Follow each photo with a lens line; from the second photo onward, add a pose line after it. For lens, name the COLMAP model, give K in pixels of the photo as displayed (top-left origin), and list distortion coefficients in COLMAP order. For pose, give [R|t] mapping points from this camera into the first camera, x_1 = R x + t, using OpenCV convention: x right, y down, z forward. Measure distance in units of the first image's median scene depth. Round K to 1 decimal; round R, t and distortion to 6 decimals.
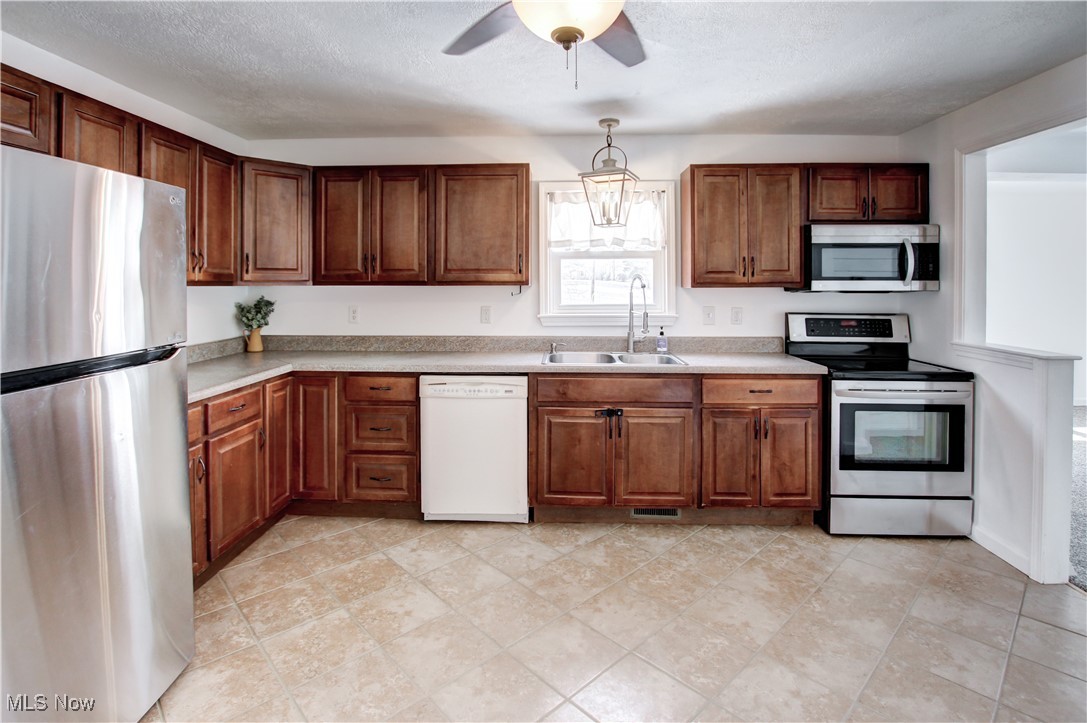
lens RADIAL K [[534.9, 0, 542.6], [0, 534.9, 279.7], [0, 0, 1]] dist [-0.027455, 0.000348]
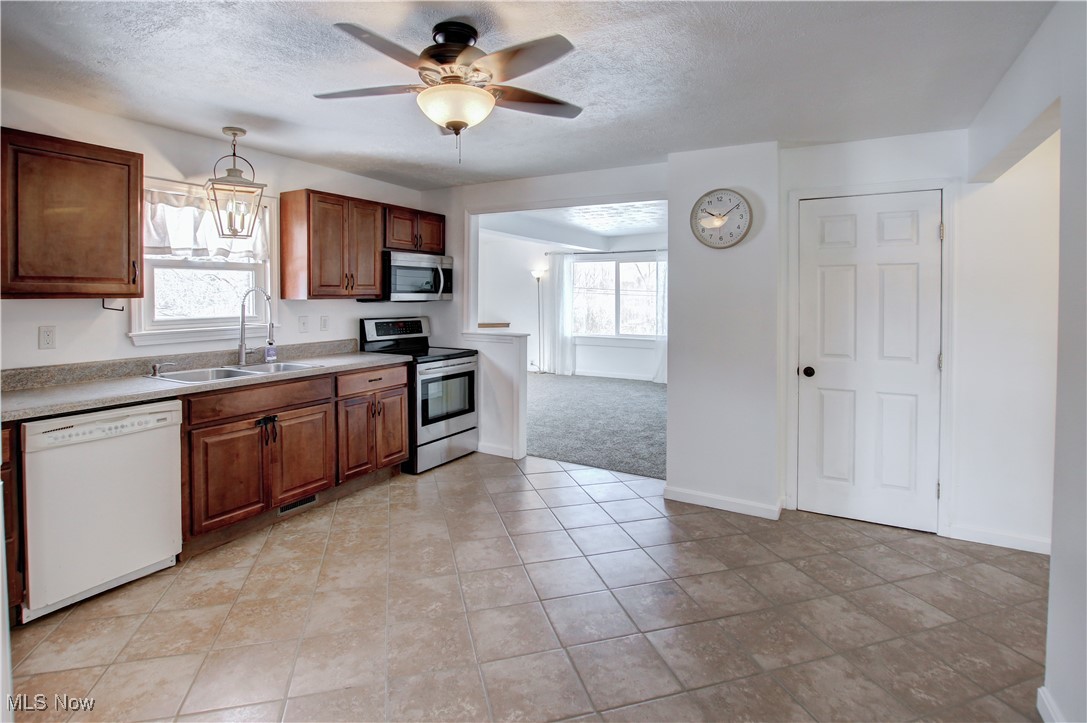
lens RADIAL K [[532.3, 0, 543.3], [0, 532.3, 298.5], [0, 0, 1]] dist [-0.027176, 0.001044]
pose [[0.458970, -0.006494, 0.888428, -0.526767], [-0.005216, 0.999936, 0.010004, -0.000220], [-0.888436, -0.009225, 0.458907, 0.055997]]
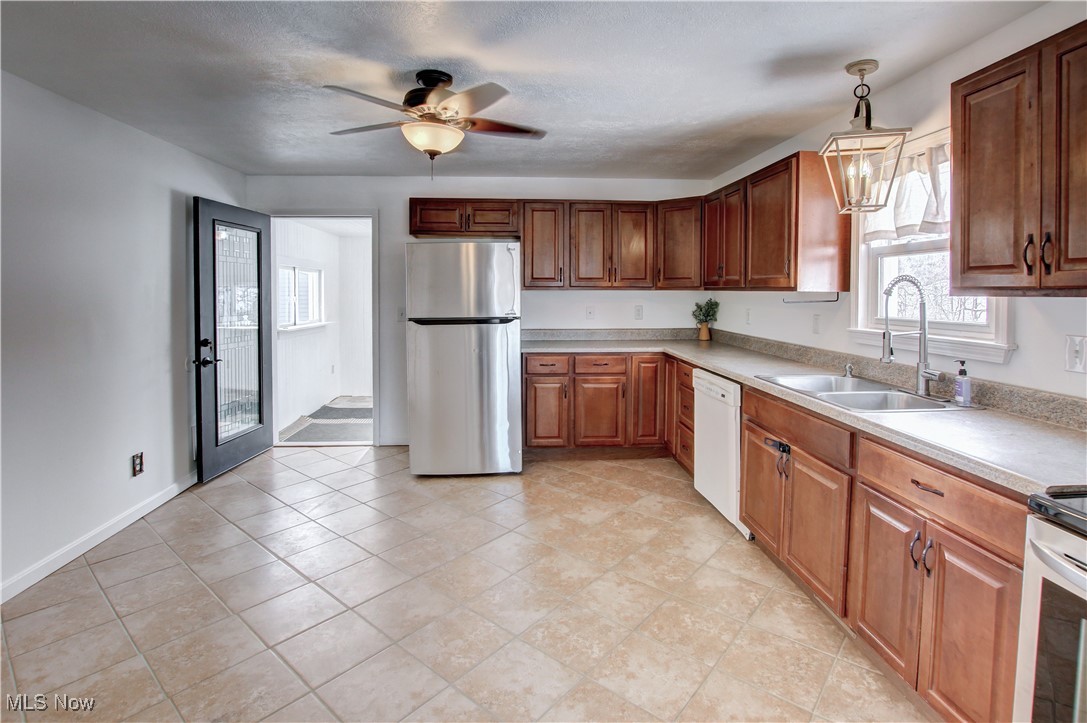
lens RADIAL K [[532.3, 0, 543.3], [0, 532.3, 298.5], [0, 0, 1]] dist [-0.027176, 0.001044]
pose [[0.108978, 0.018592, -0.993870, 0.876601], [0.004252, 0.999807, 0.019170, 0.005339], [0.994035, -0.006315, 0.108878, 0.543801]]
